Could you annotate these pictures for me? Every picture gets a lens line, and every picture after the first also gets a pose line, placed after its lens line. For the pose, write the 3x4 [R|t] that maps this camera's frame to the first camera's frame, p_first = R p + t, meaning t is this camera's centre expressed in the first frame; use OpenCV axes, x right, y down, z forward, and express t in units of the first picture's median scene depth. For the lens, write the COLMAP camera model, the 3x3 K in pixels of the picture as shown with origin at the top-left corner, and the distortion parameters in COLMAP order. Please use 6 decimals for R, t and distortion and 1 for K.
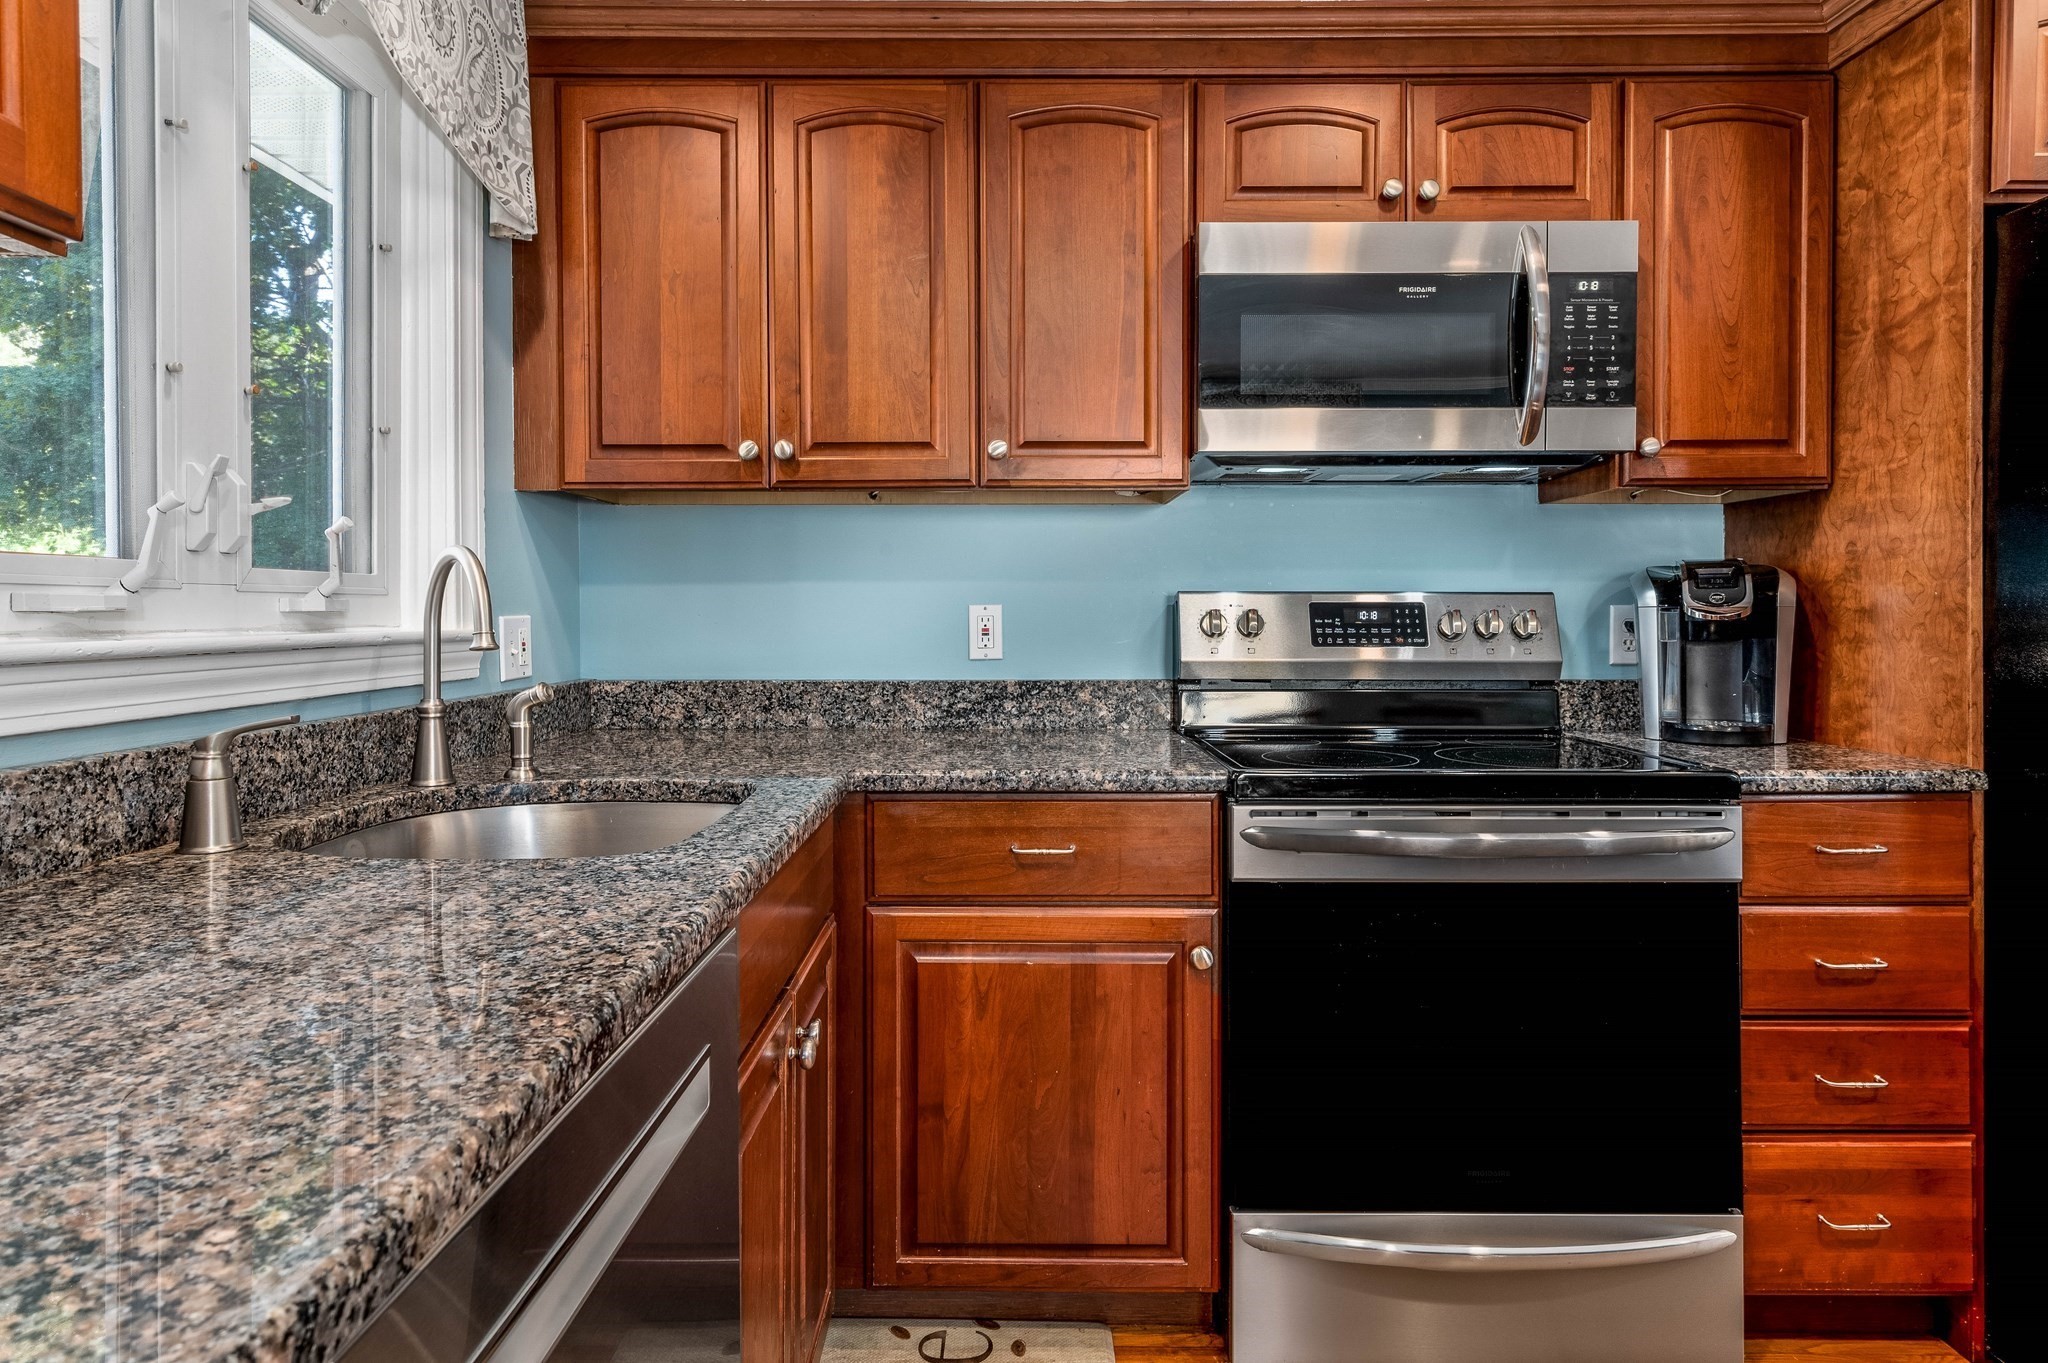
lens RADIAL K [[1153.6, 0, 1020.9], [0, 1153.6, 619.9], [0, 0, 1]] dist [0.014667, 0.000203]
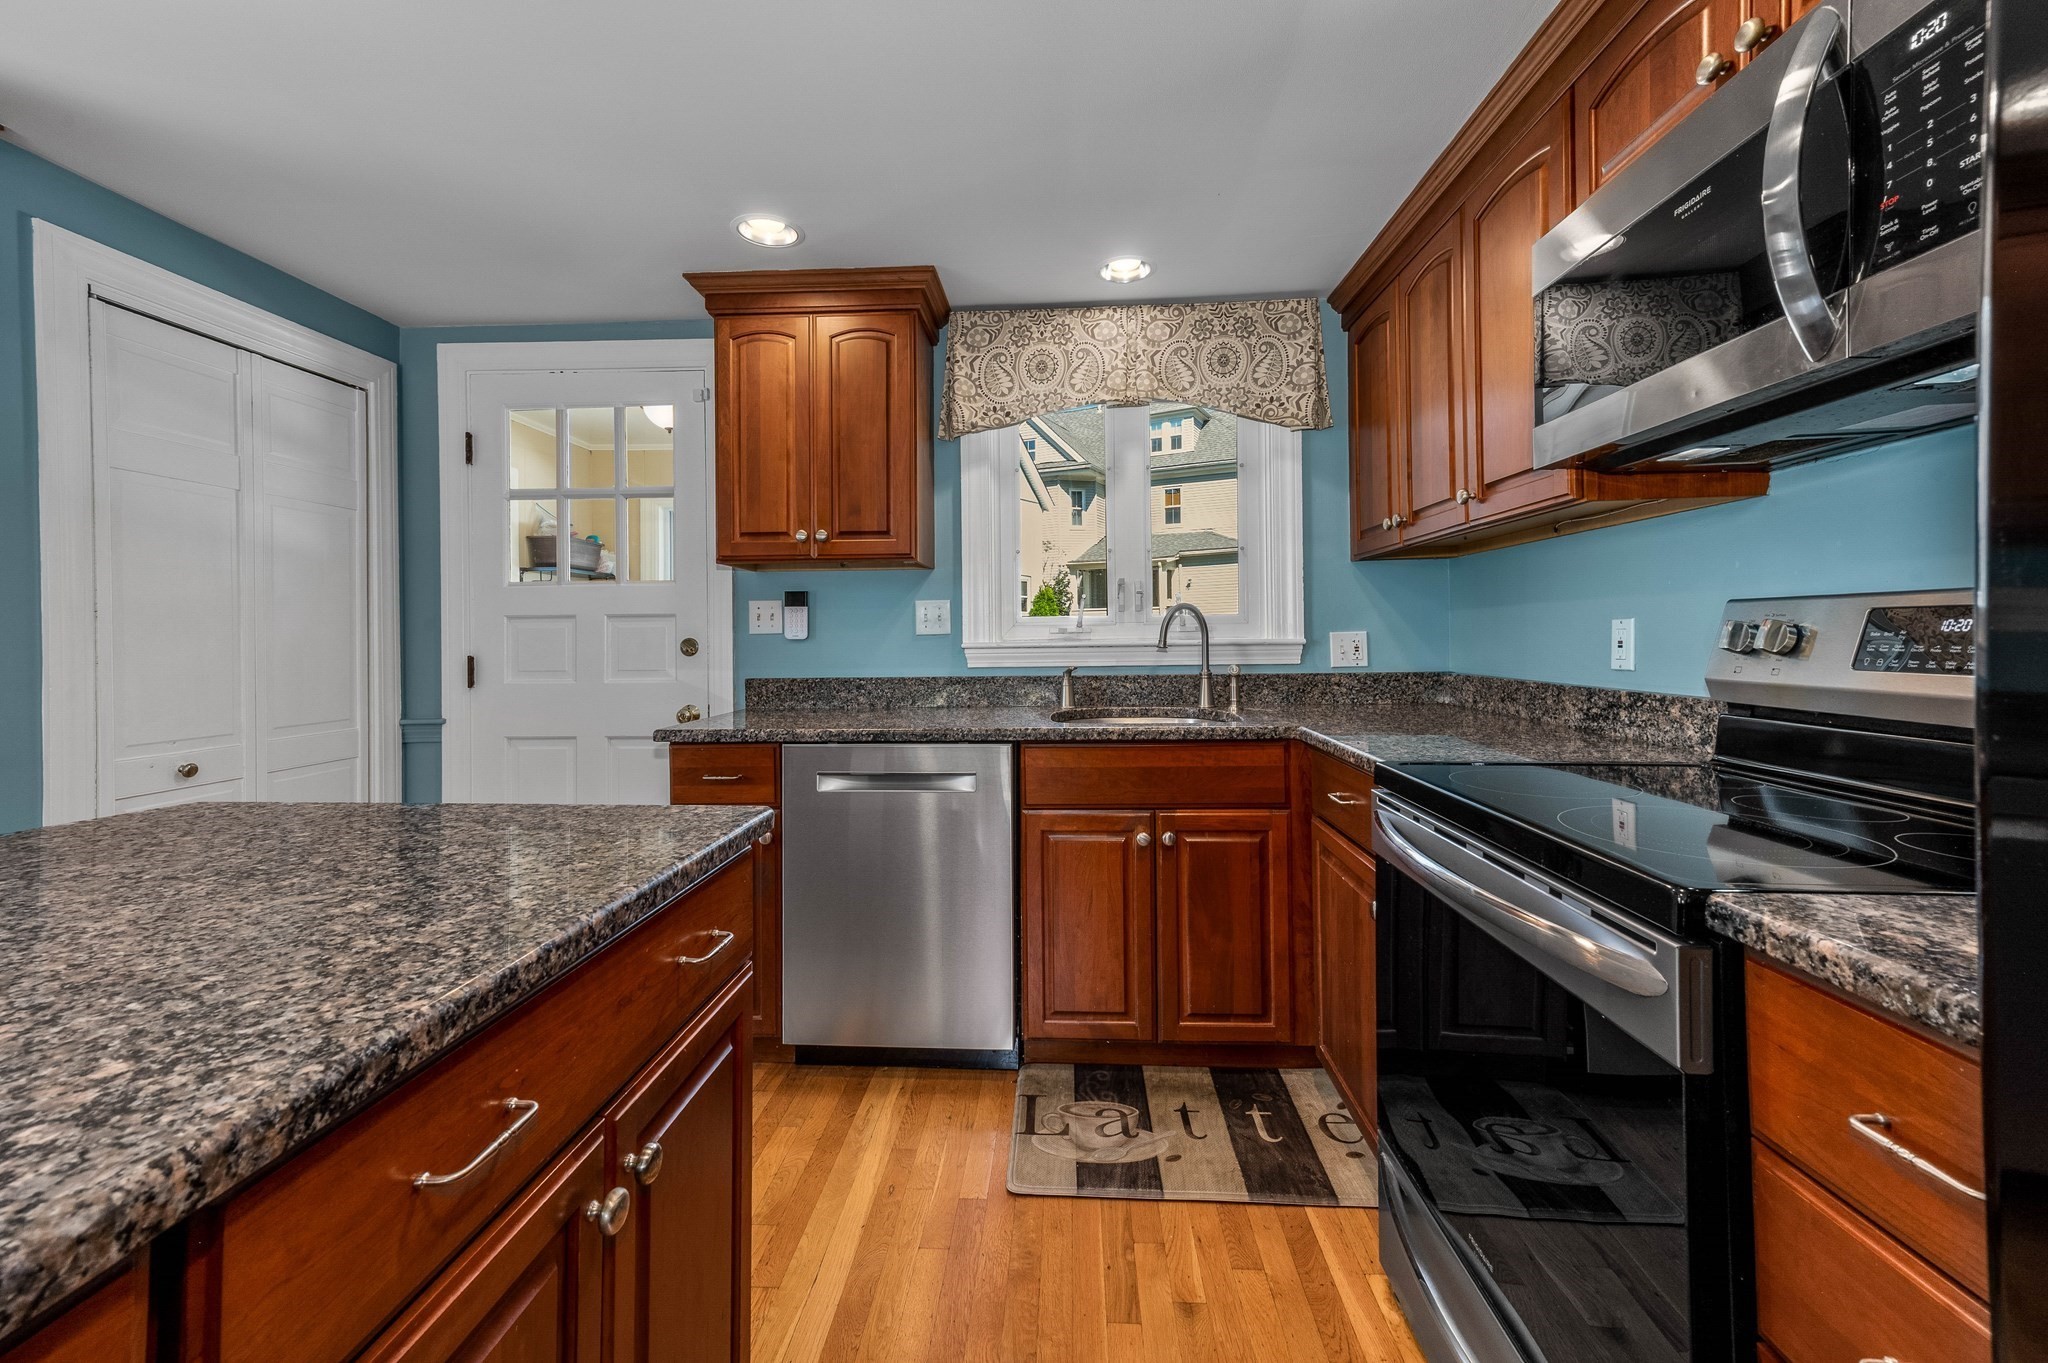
lens RADIAL K [[840.0, 0, 1019.5], [0, 840.0, 638.3], [0, 0, 1]] dist [0.021358, -0.000134]
pose [[-0.050426, 0.005154, -0.998715, 0.922814], [0.008024, 0.999957, 0.004756, -0.003384], [0.998696, -0.007774, -0.050465, 0.580922]]
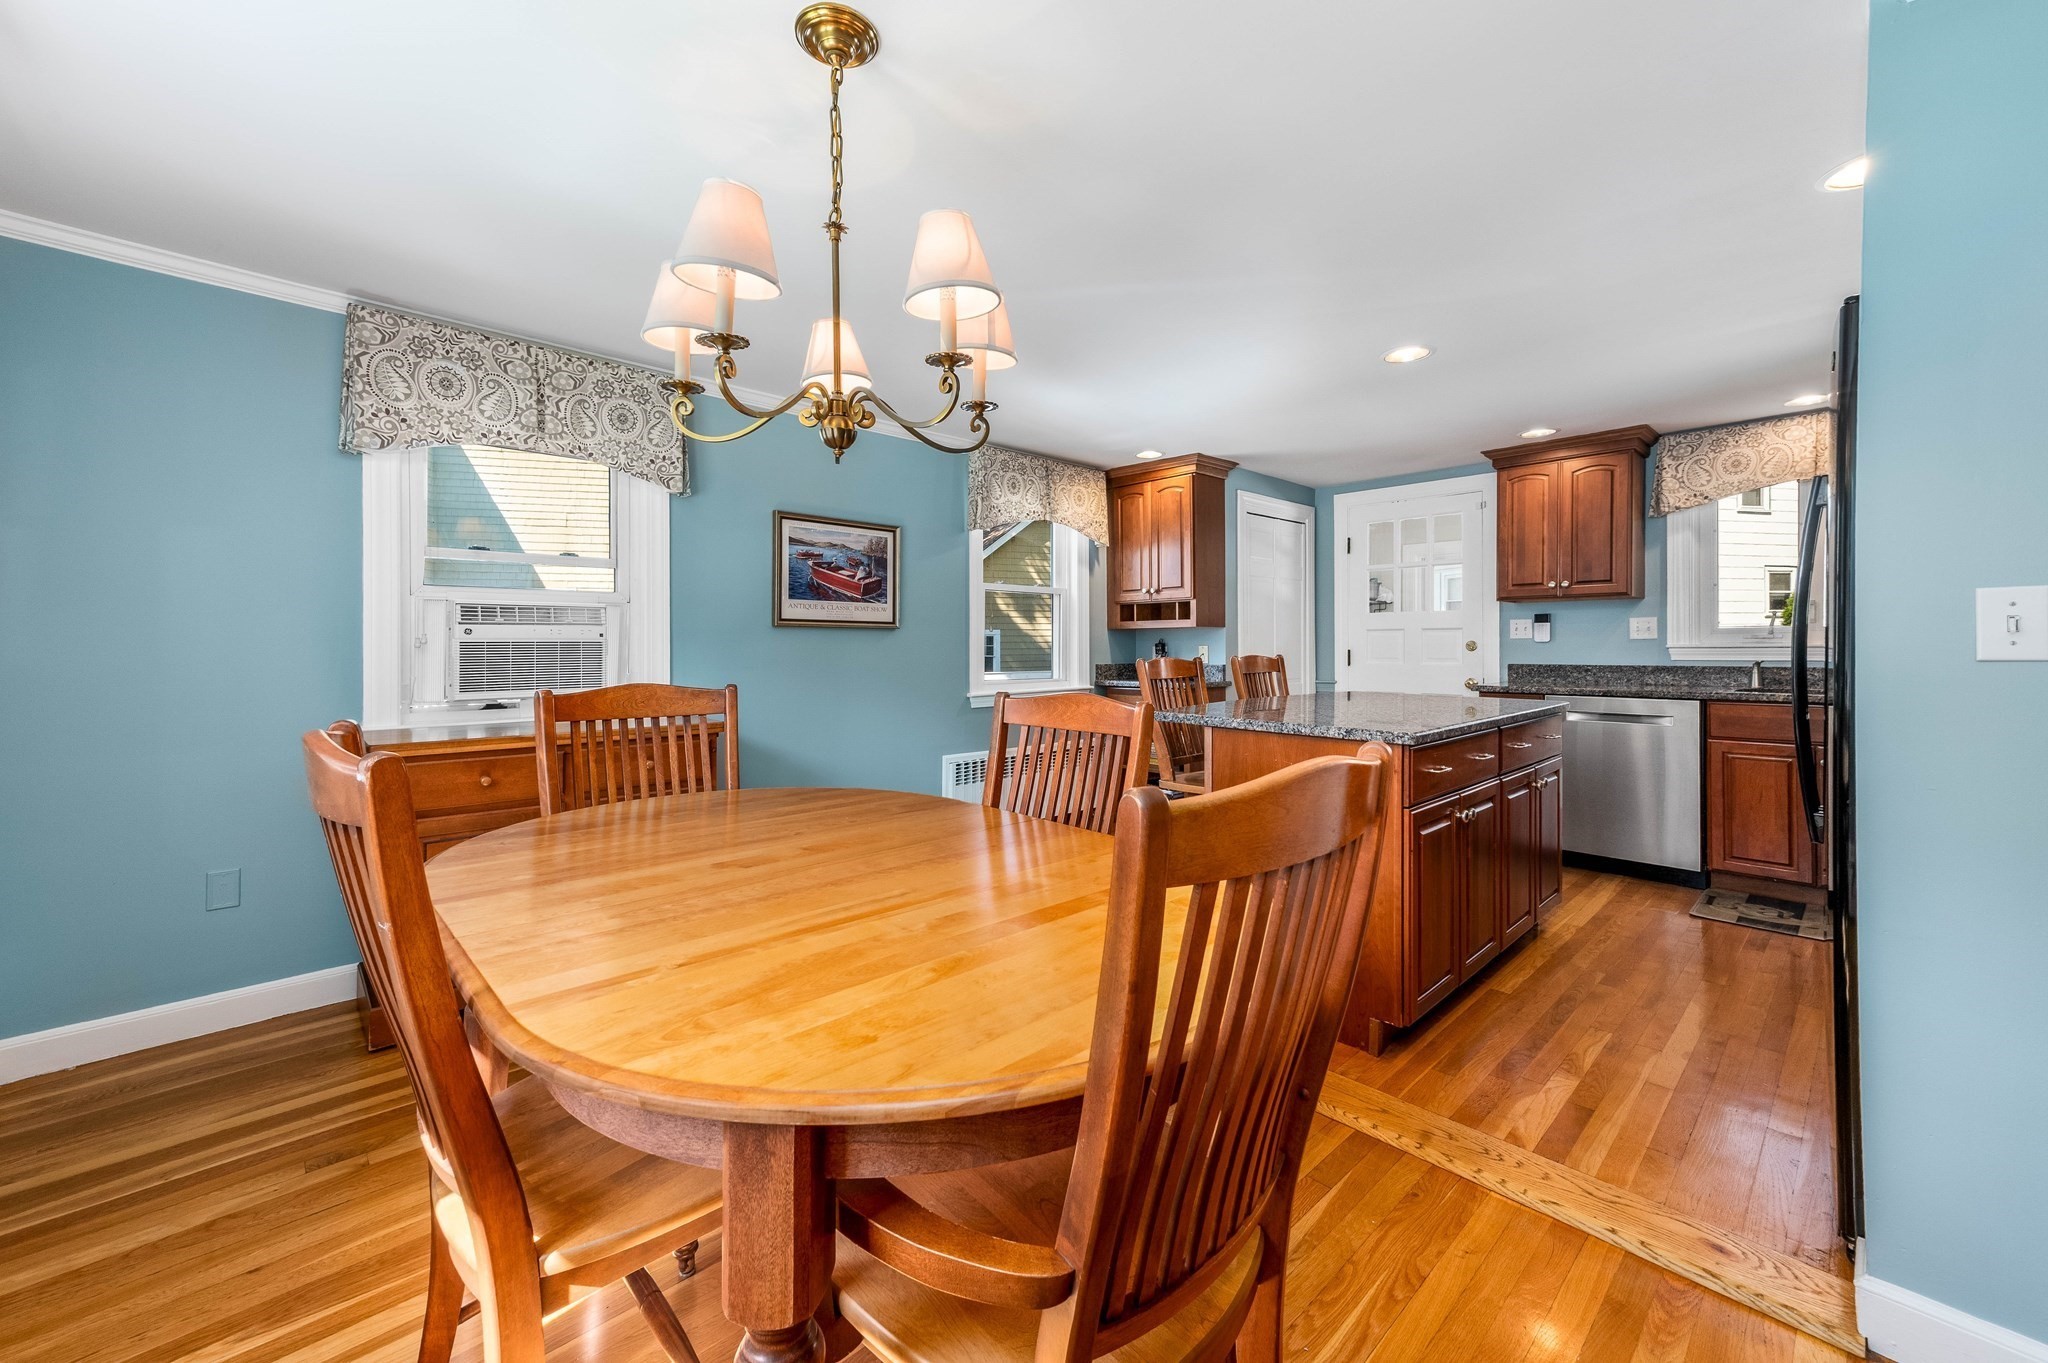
lens RADIAL K [[786.0, 0, 1017.8], [0, 786.0, 645.7], [0, 0, 1]] dist [0.002470, 0.000230]
pose [[-0.730074, 0.005602, -0.683345, 2.159702], [0.004562, 0.999984, 0.003324, -0.001997], [0.683353, -0.000691, -0.730088, 0.755486]]
